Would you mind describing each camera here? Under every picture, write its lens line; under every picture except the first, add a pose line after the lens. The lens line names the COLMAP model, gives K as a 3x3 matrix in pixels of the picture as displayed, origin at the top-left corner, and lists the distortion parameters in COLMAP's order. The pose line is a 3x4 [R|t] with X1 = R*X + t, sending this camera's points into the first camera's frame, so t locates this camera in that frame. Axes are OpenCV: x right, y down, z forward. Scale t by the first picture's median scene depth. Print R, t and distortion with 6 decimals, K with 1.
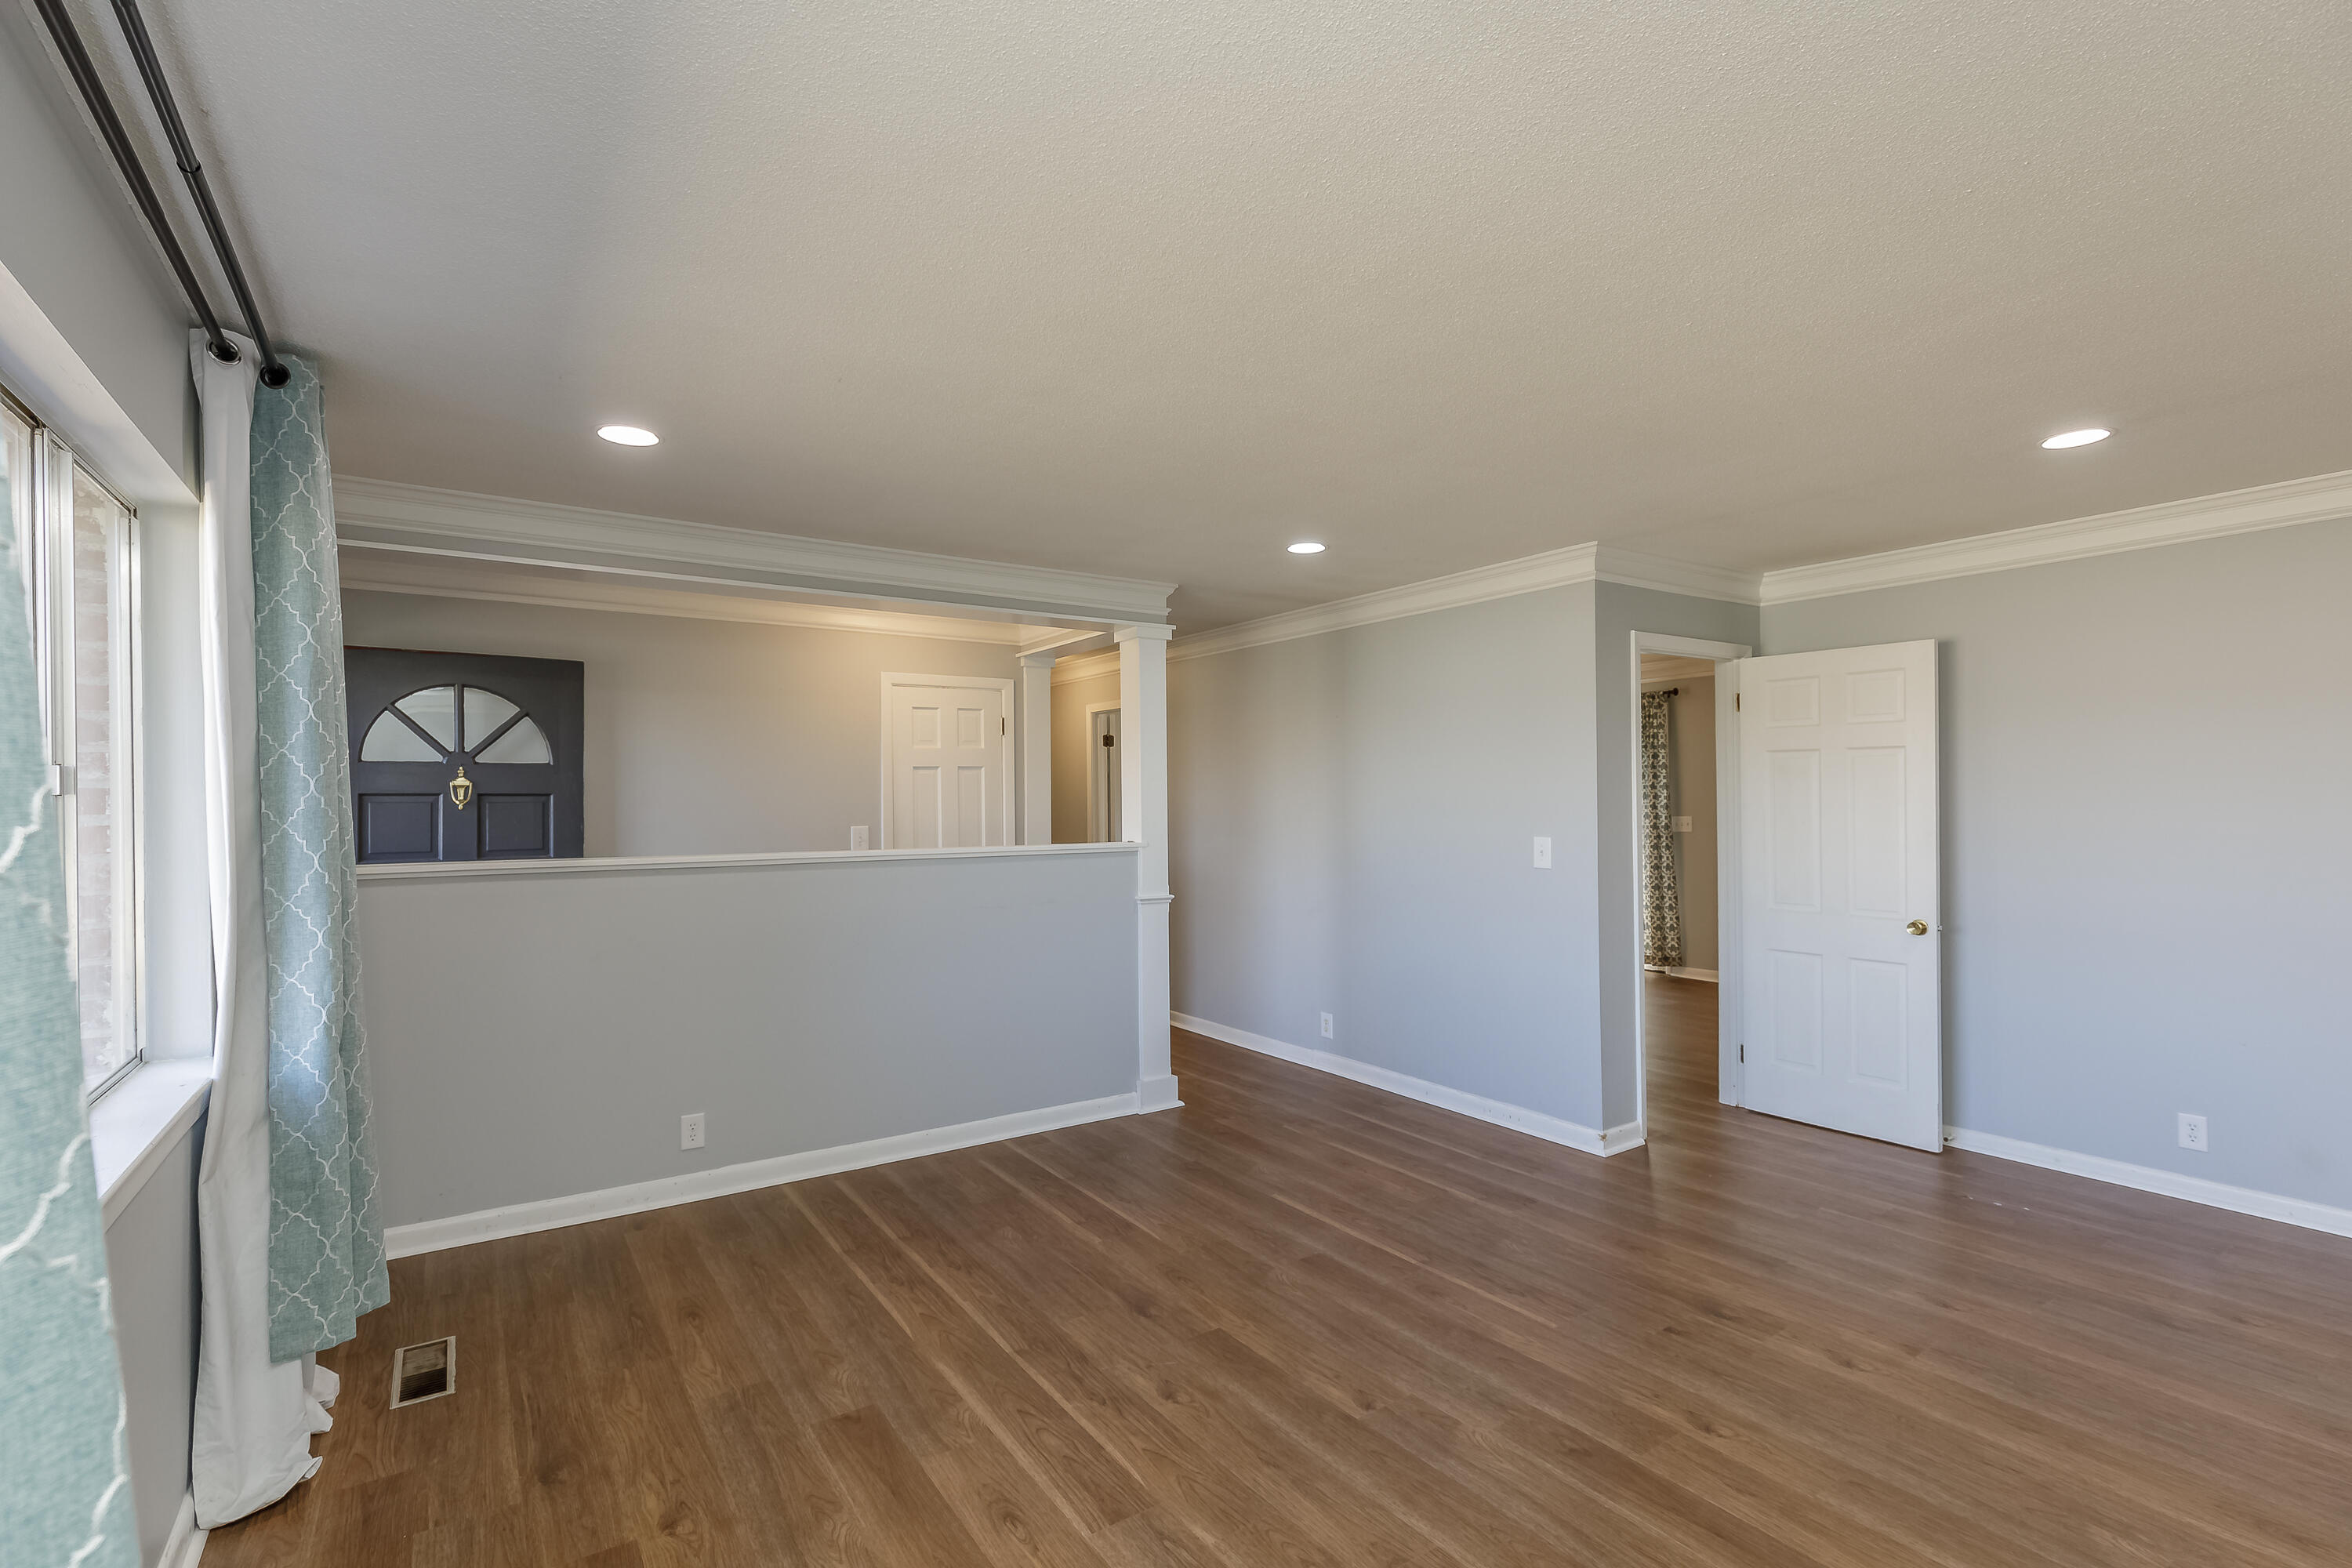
lens RADIAL K [[1060.9, 0, 1177.3], [0, 1060.9, 793.5], [0, 0, 1]] dist [-0.001018, -0.000091]
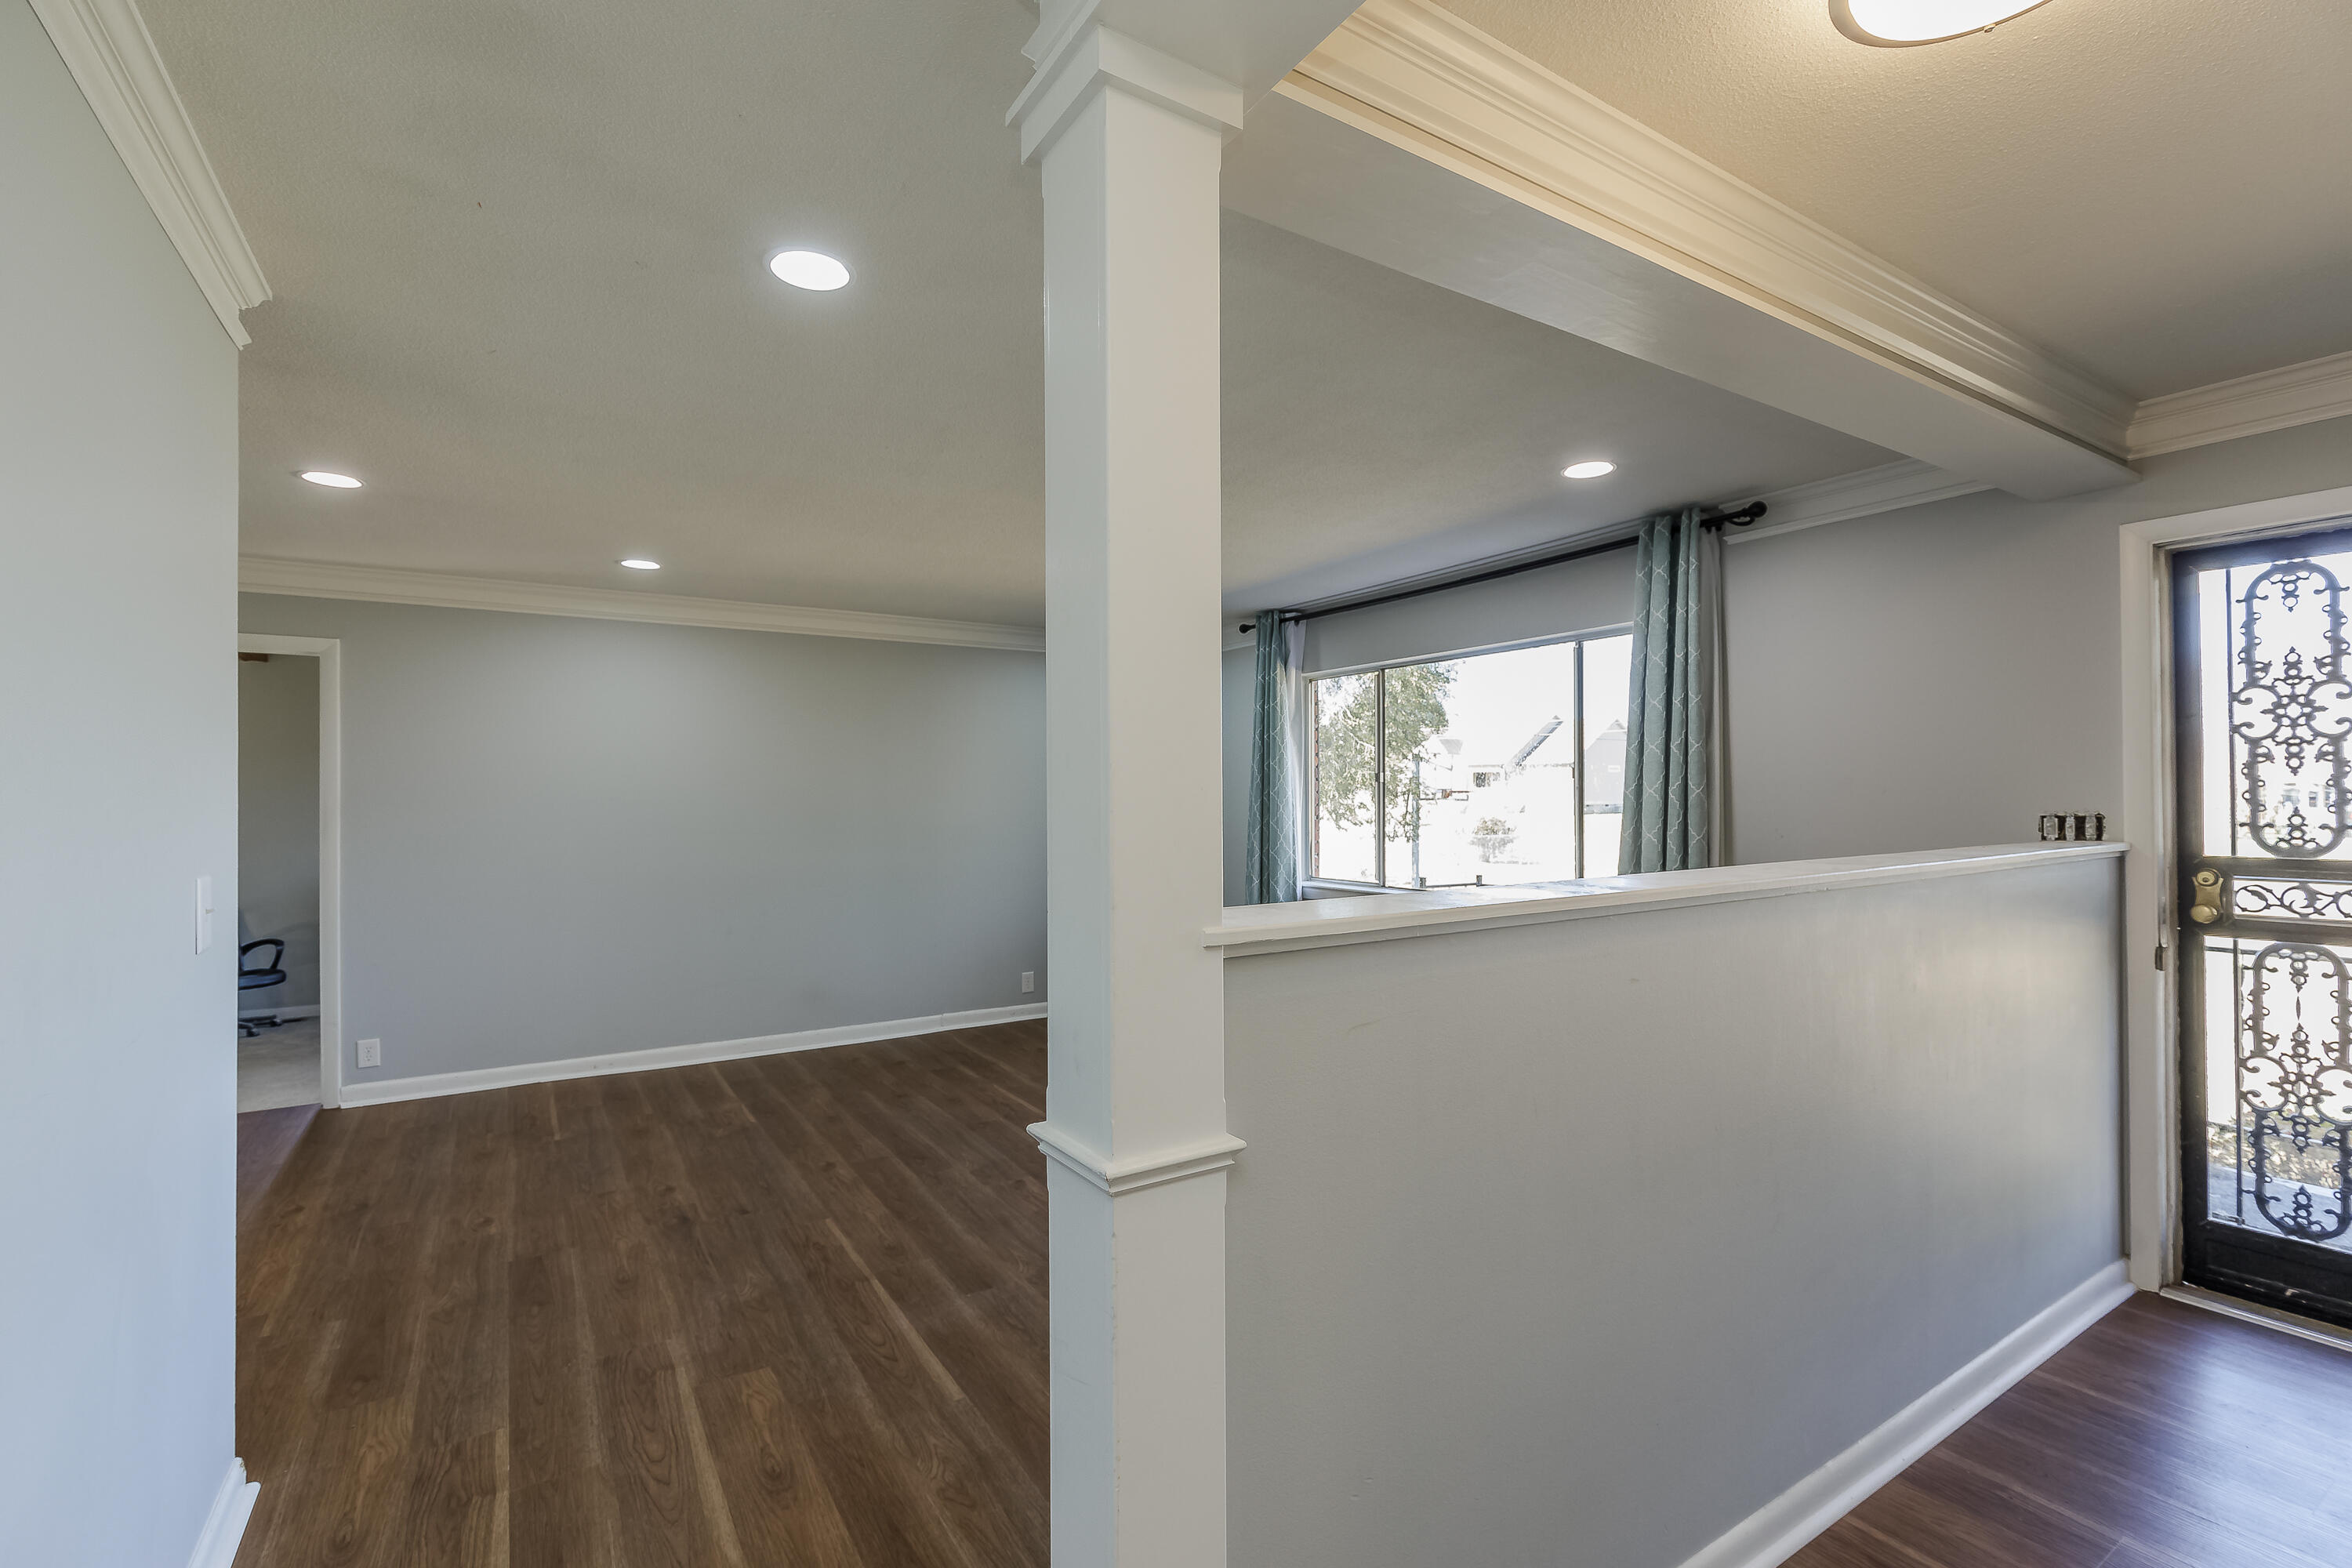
lens RADIAL K [[1060.9, 0, 1177.9], [0, 1060.9, 789.0], [0, 0, 1]] dist [-0.001018, -0.000091]
pose [[-0.999488, 0.014541, 0.028493, -0.081911], [0.014418, 0.999886, -0.004531, 0.016665], [-0.028555, -0.004117, -0.999584, 2.039273]]
